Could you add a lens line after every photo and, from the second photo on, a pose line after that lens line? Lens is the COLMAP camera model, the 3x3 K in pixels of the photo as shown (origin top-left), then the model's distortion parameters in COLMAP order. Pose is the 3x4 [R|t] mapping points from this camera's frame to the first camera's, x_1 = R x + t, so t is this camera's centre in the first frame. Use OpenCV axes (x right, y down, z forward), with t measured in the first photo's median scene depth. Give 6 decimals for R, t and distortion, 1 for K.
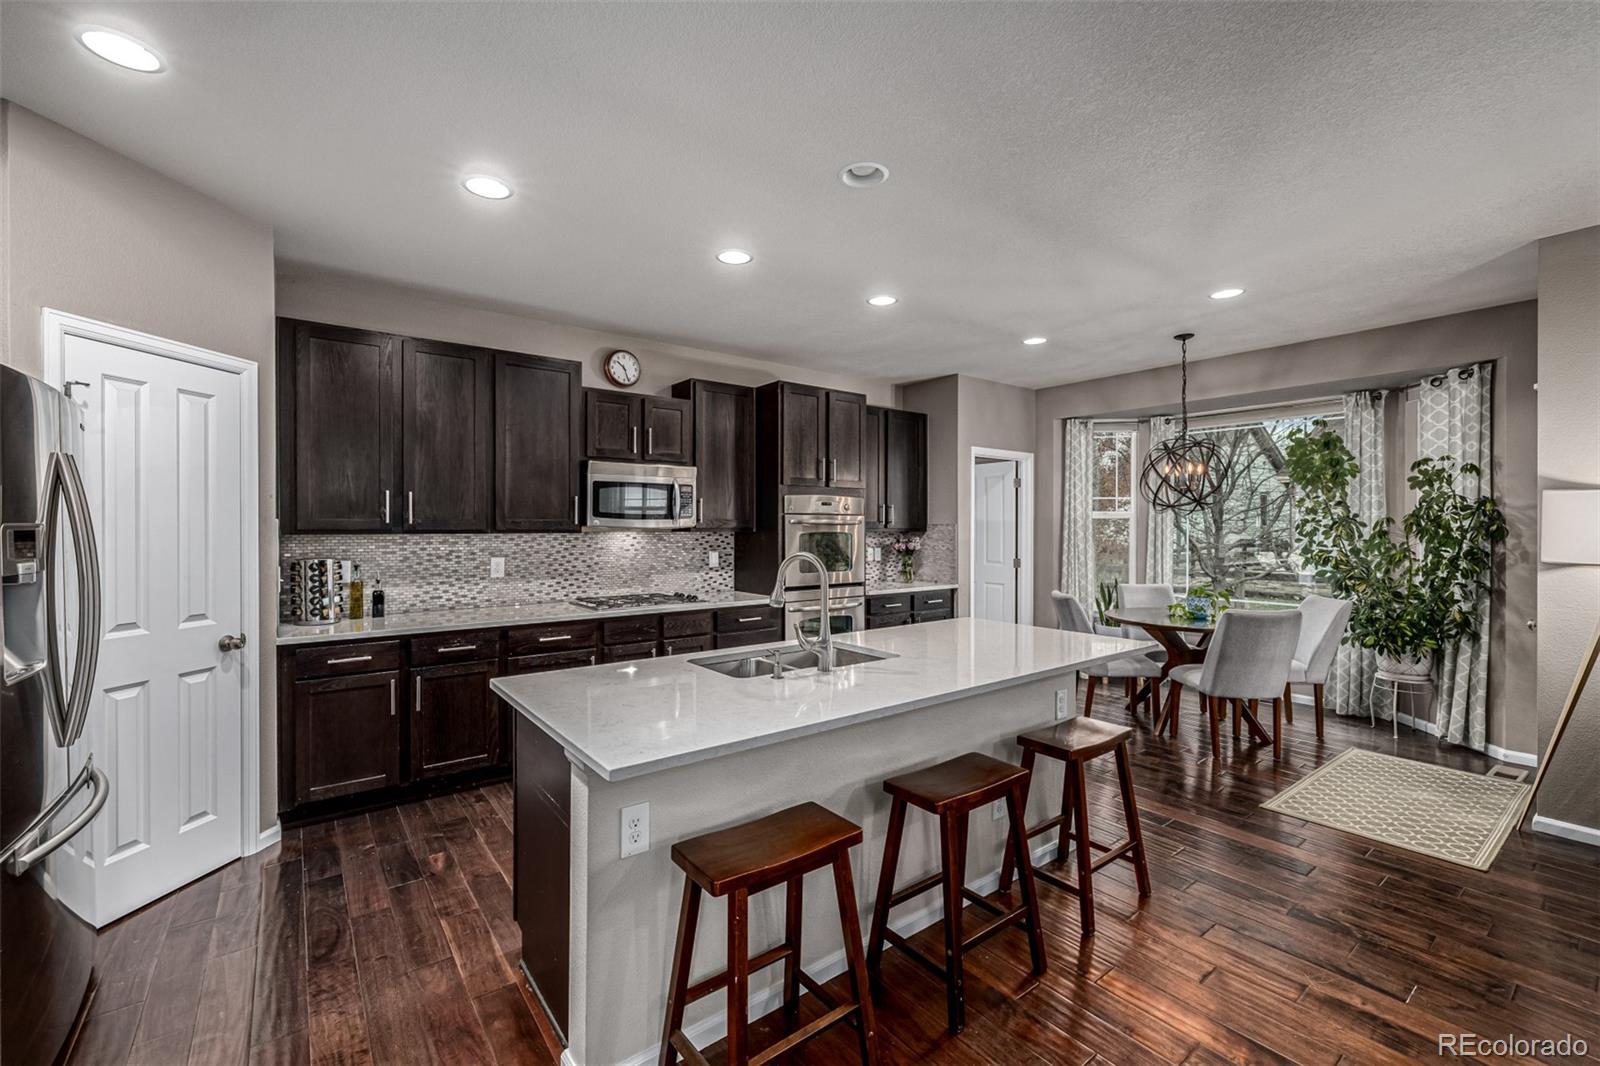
lens RADIAL K [[670.5, 0, 800.0], [0, 670.5, 533.0], [0, 0, 1]] dist [0.002675, 0.000317]
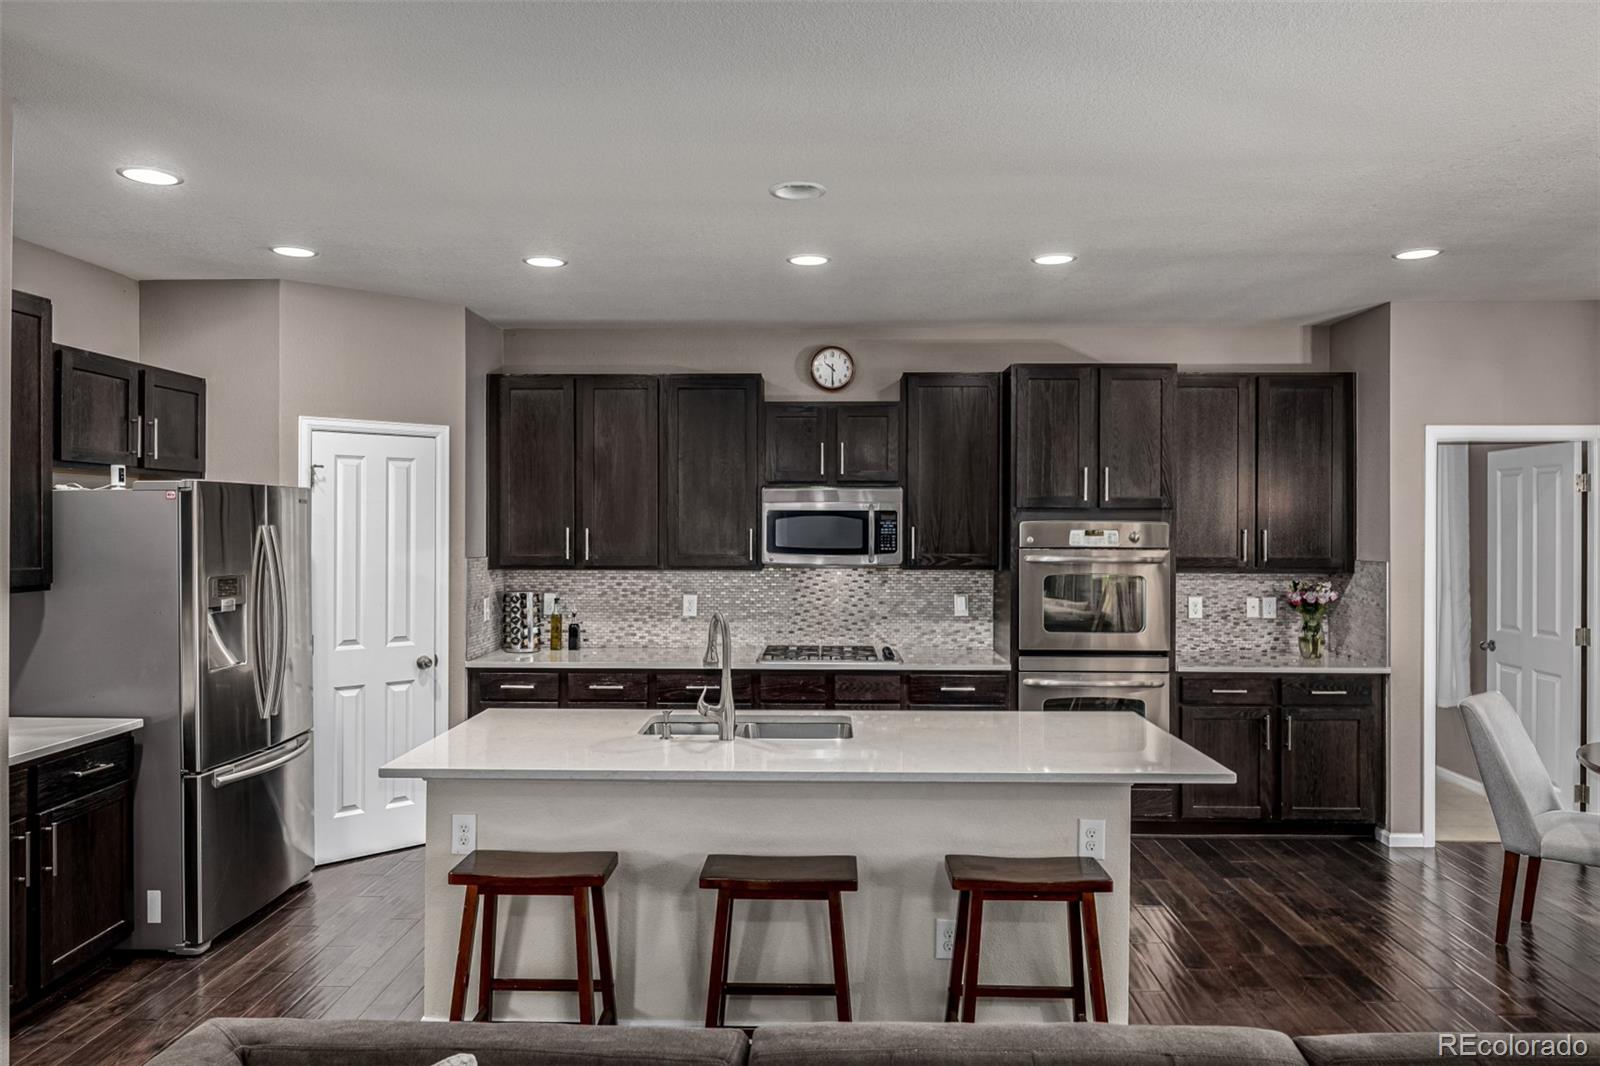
lens RADIAL K [[1103.5, 0, 800.0], [0, 1103.5, 533.0], [0, 0, 1]] dist [-0.004076, -0.000990]
pose [[0.779967, 0.005667, -0.625795, 0.640398], [-0.008450, 0.999963, -0.001476, -0.049374], [0.625763, 0.006439, 0.779986, -0.087933]]
